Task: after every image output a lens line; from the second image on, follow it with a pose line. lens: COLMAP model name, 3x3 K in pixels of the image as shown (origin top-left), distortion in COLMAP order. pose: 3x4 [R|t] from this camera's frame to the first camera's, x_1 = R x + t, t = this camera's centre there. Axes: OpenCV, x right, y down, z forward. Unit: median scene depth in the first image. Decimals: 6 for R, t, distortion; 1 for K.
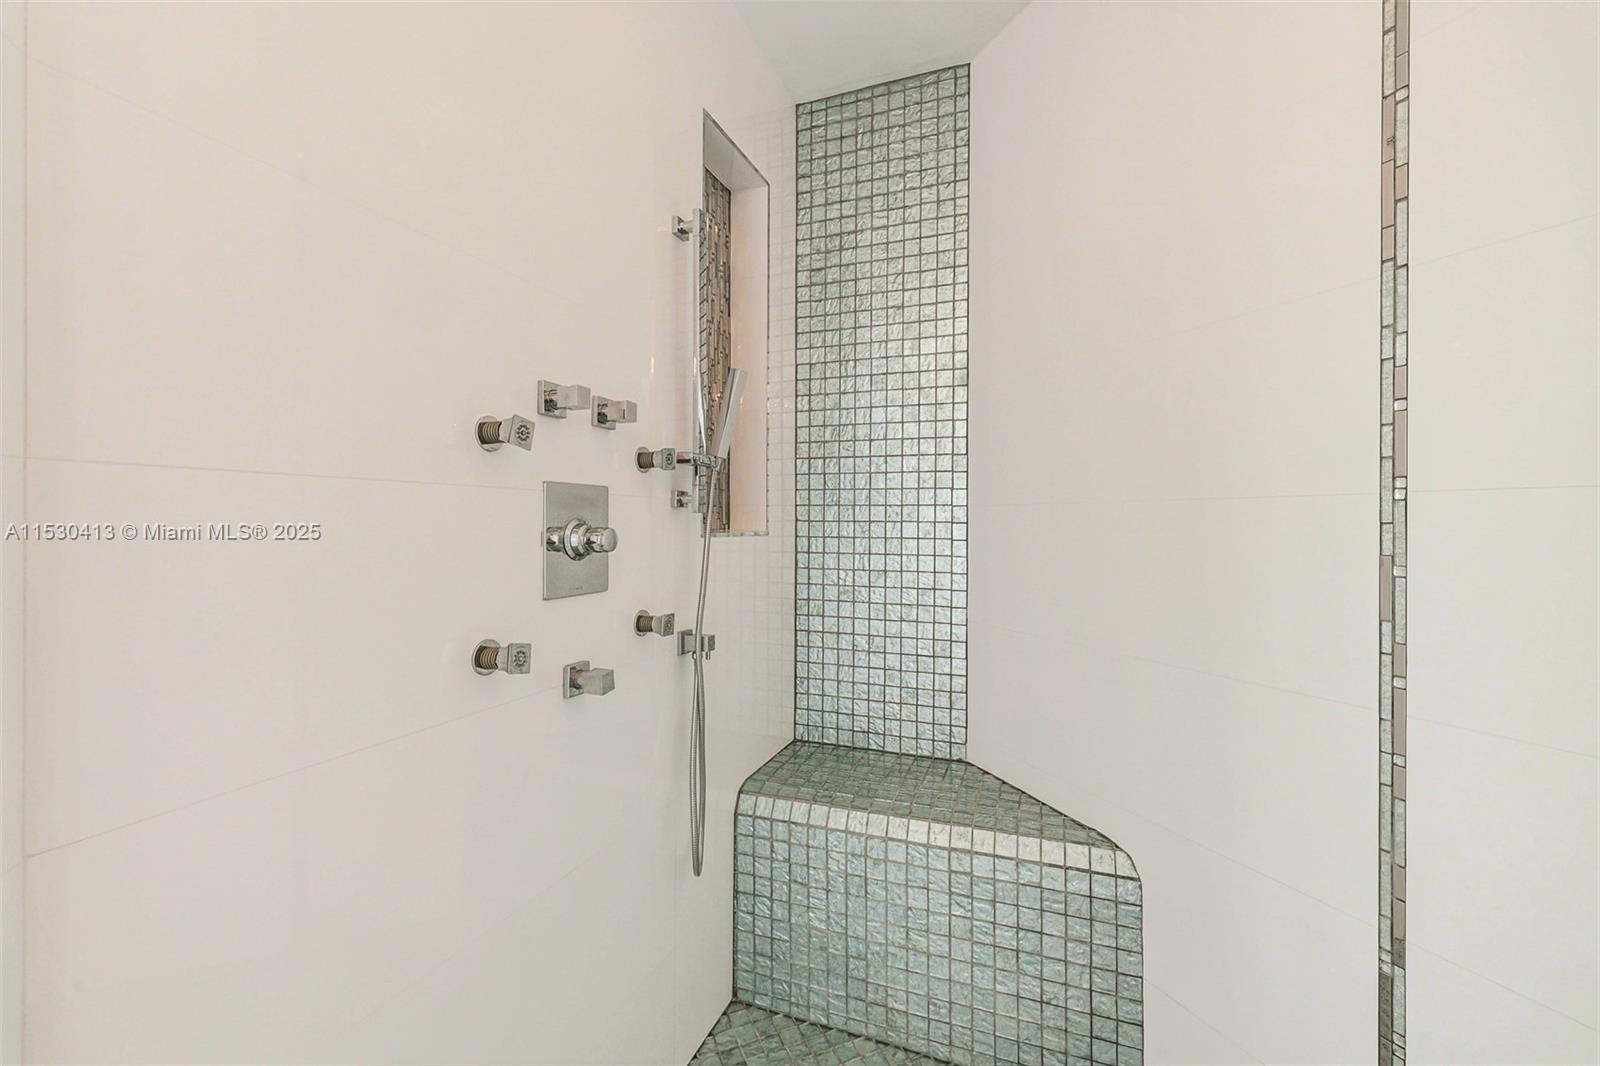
lens RADIAL K [[691.9, 0, 798.4], [0, 691.9, 524.2], [0, 0, 1]] dist [0.029643, -0.000234]
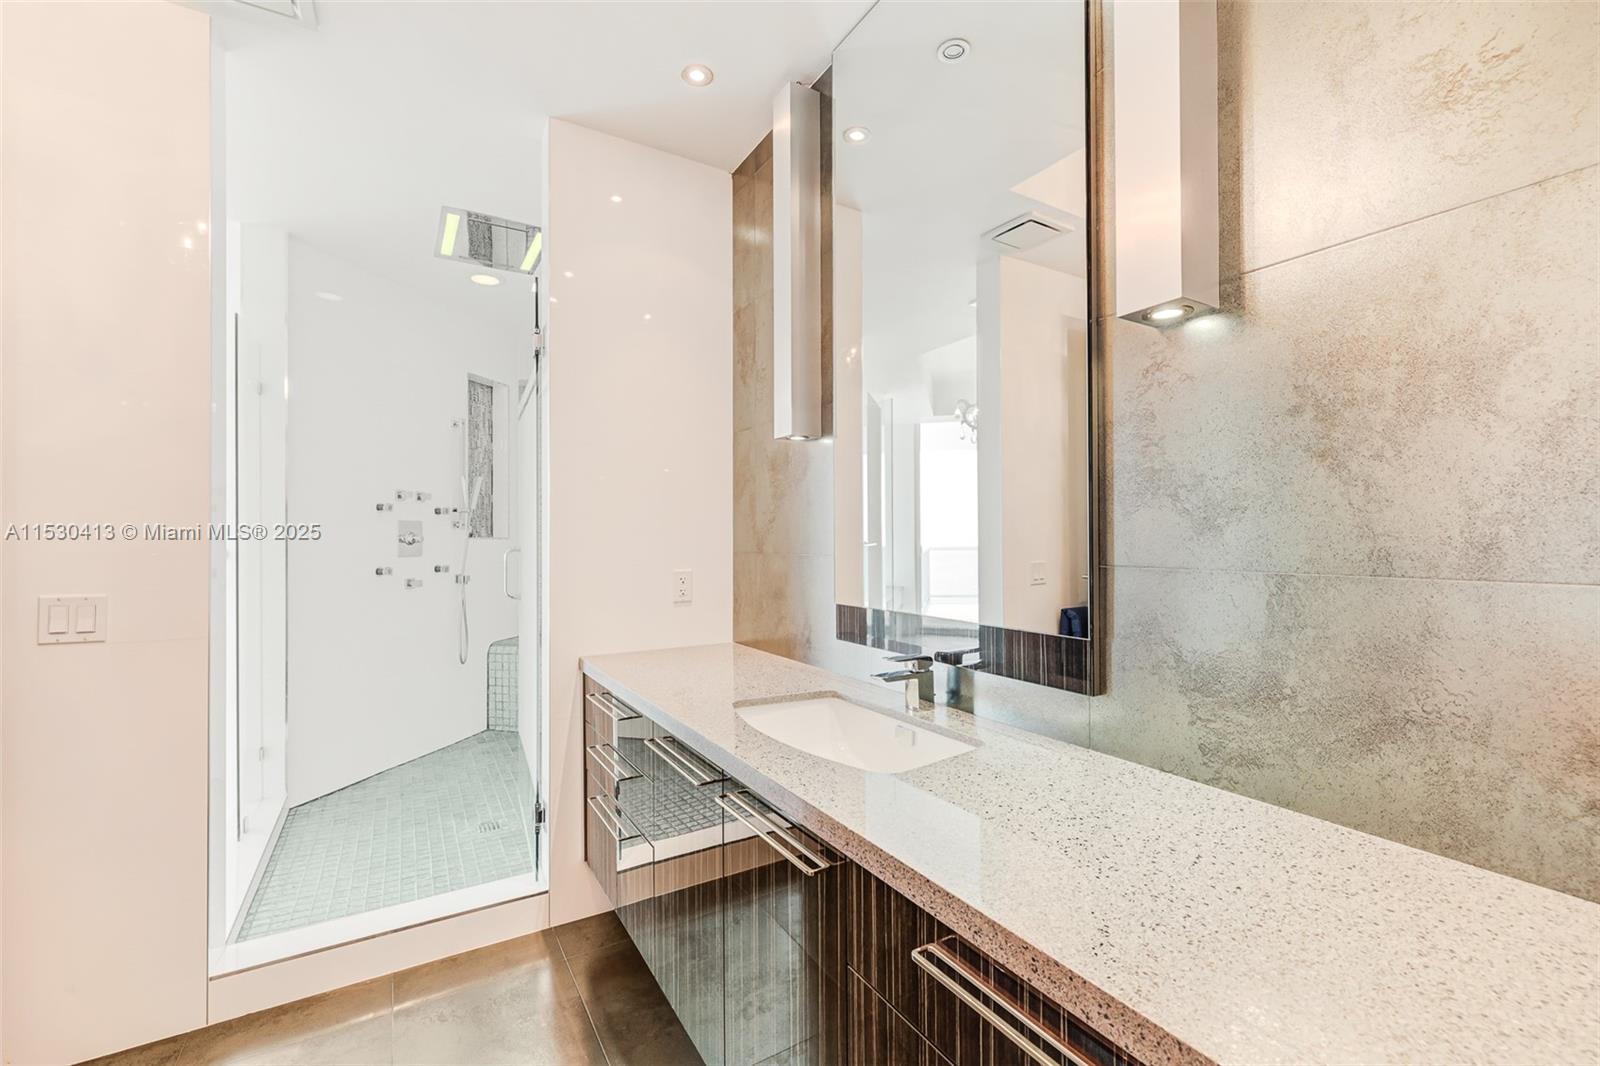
lens RADIAL K [[691.9, 0, 803.4], [0, 691.9, 538.8], [0, 0, 1]] dist [0.029643, -0.000234]
pose [[0.989069, -0.006719, 0.147303, 0.975275], [0.007585, 0.999957, -0.005324, 0.053229], [-0.147261, 0.006383, 0.989077, -2.381456]]
